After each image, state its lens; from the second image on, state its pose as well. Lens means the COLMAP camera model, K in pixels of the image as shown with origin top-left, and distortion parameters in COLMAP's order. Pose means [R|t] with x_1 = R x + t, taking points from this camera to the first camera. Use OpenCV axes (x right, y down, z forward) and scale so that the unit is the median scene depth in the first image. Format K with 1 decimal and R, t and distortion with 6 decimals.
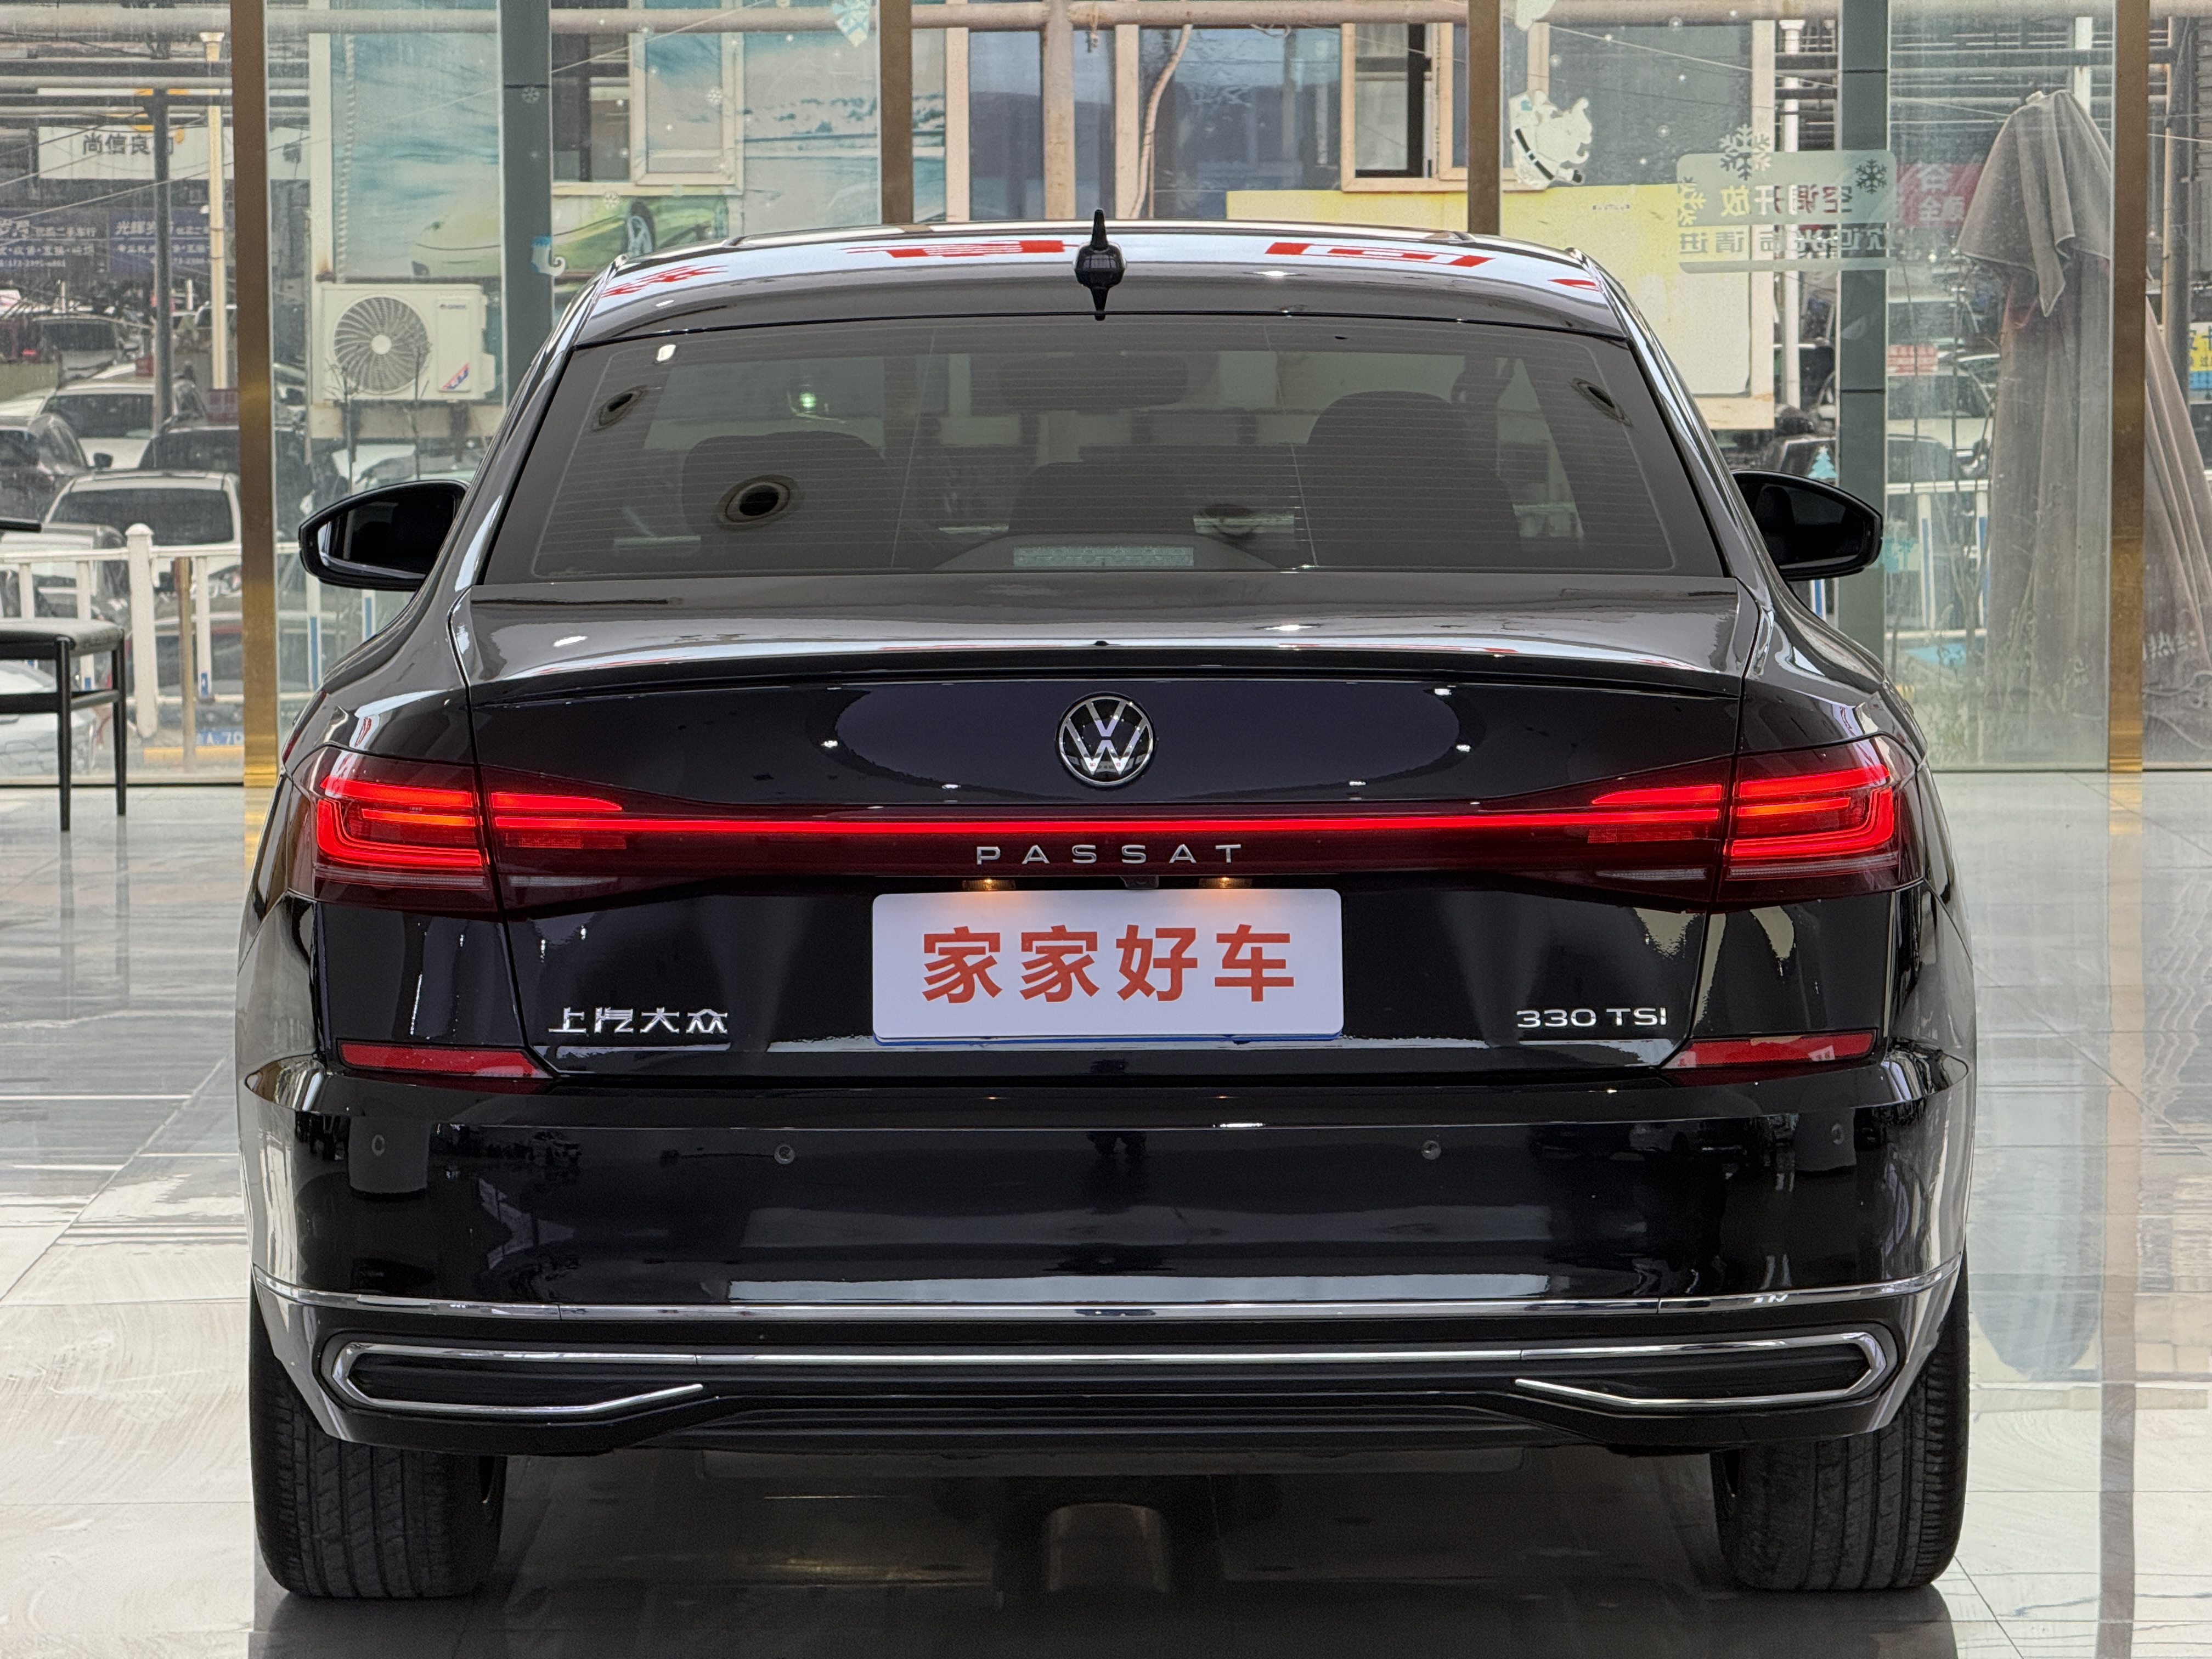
lens RADIAL K [[7714.6, 0, 1106.0], [0, 7714.6, 829.5], [0, 0, 1]] dist [0.245139, 4.197874]
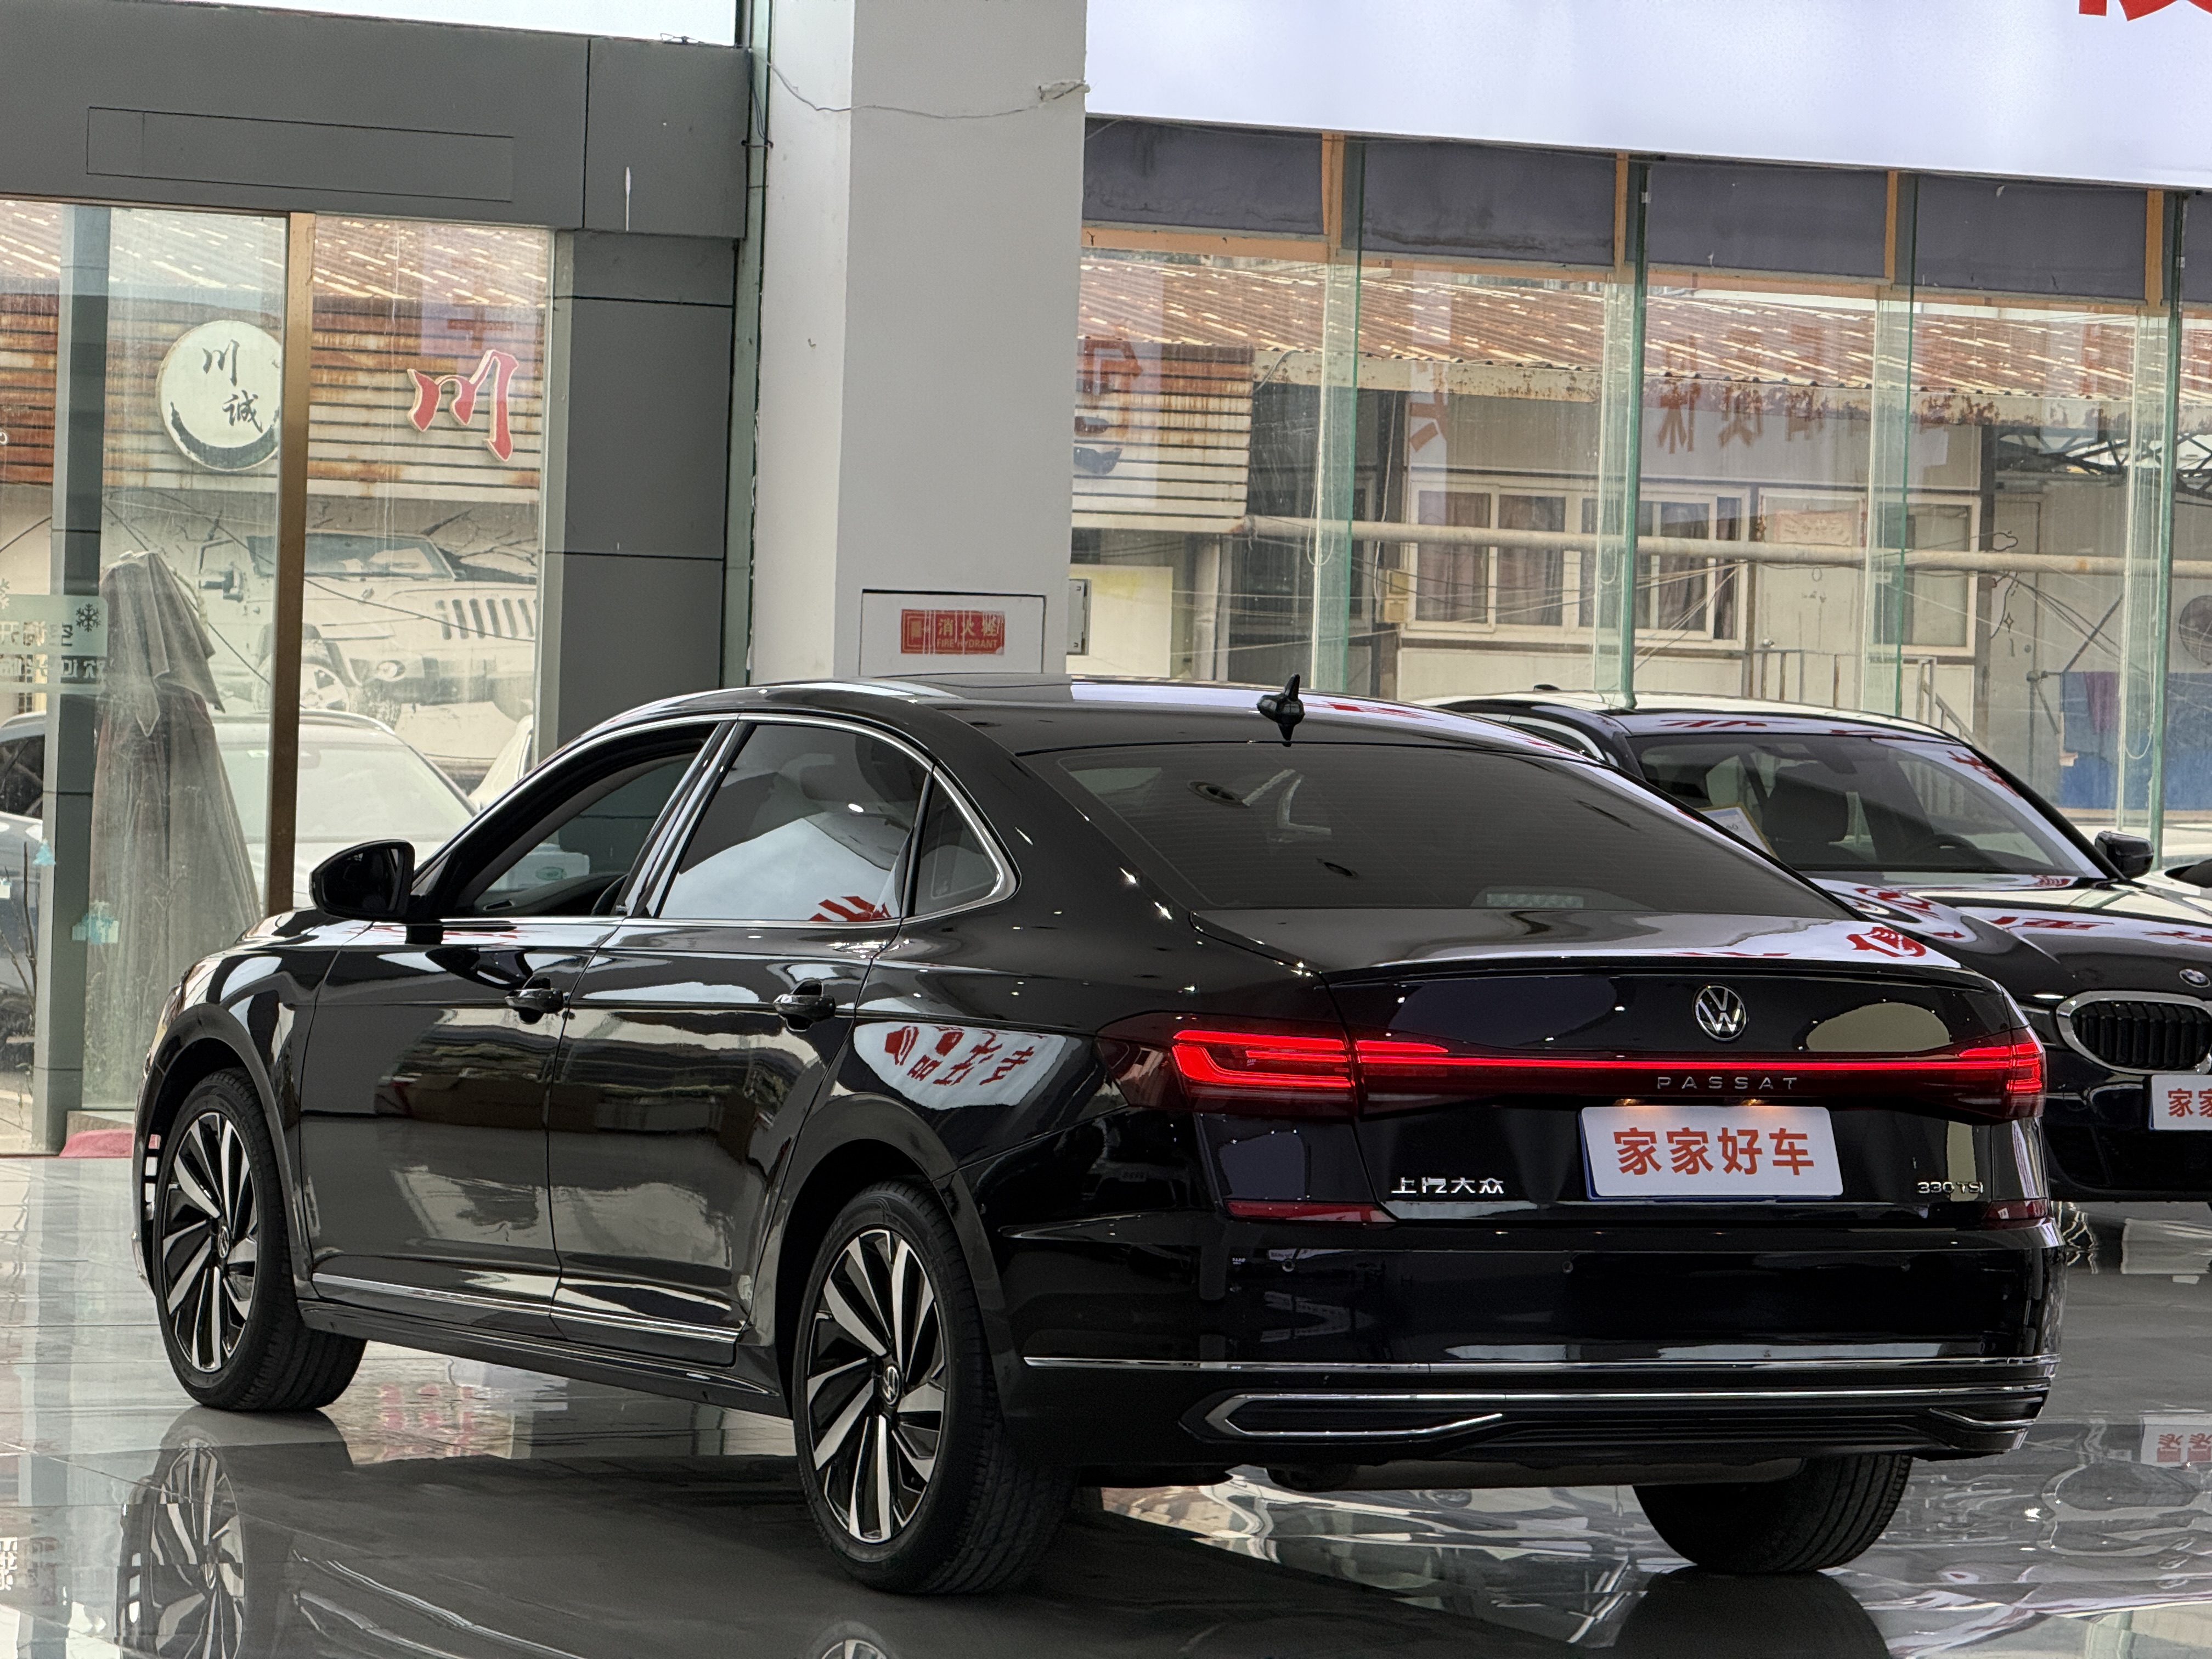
lens RADIAL K [[7714.6, 0, 1106.0], [0, 7714.6, 829.5], [0, 0, 1]] dist [0.245139, 4.197874]
pose [[0.879013, 0.026751, 0.476046, -0.879656], [-0.000948, 0.998521, -0.054360, 0.038060], [-0.476796, 0.047332, 0.877739, -0.360904]]
